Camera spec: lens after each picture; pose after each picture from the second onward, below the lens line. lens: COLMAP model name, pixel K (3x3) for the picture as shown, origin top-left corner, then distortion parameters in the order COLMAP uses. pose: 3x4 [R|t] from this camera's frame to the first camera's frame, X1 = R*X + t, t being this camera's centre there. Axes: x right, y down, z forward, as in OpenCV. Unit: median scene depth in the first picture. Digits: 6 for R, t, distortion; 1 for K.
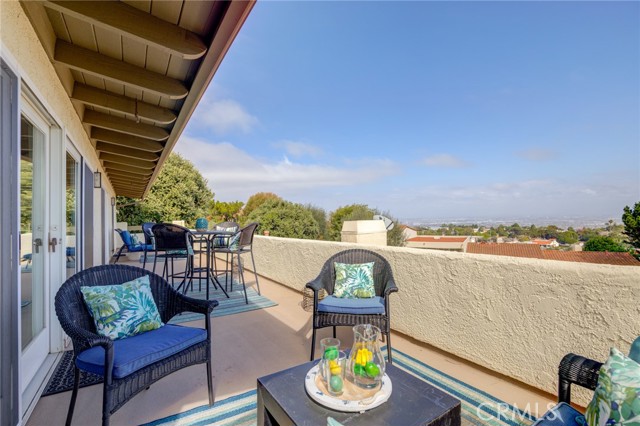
lens RADIAL K [[291.3, 0, 313.5], [0, 291.3, 211.8], [0, 0, 1]] dist [0.000878, 0.000048]
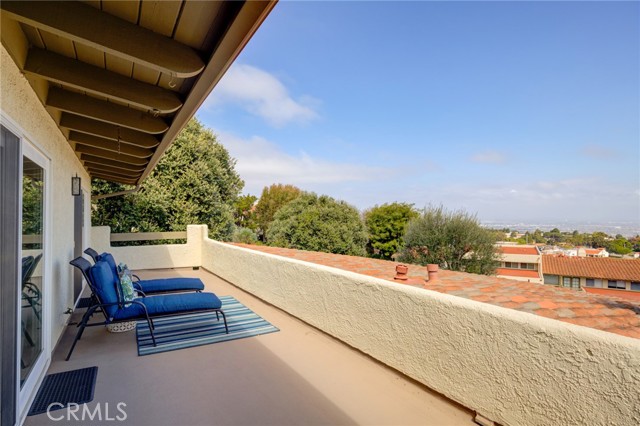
lens RADIAL K [[338.5, 0, 320.0], [0, 338.5, 213.0], [0, 0, 1]] dist [-0.004777, -0.000617]
pose [[0.999487, 0.025192, -0.019800, -0.177205], [-0.024984, 0.999631, 0.010675, -0.005642], [0.020062, -0.010175, 0.999747, 0.283761]]
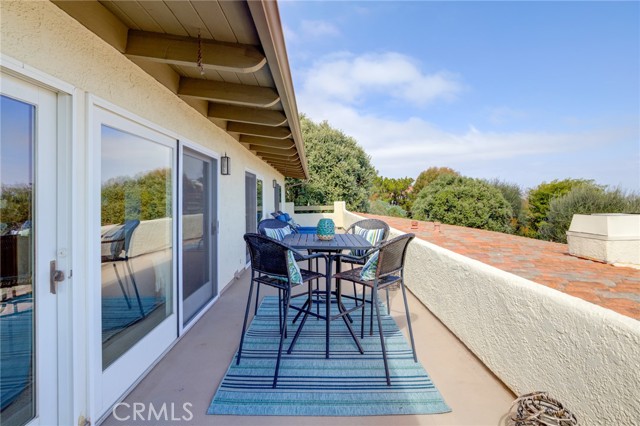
lens RADIAL K [[302.4, 0, 317.6], [0, 302.4, 195.1], [0, 0, 1]] dist [-0.000529, -0.000543]
pose [[0.854811, 0.009926, -0.518844, -0.012301], [0.002691, 0.999719, 0.023559, -0.011769], [0.518932, -0.021535, 0.854544, 0.104698]]
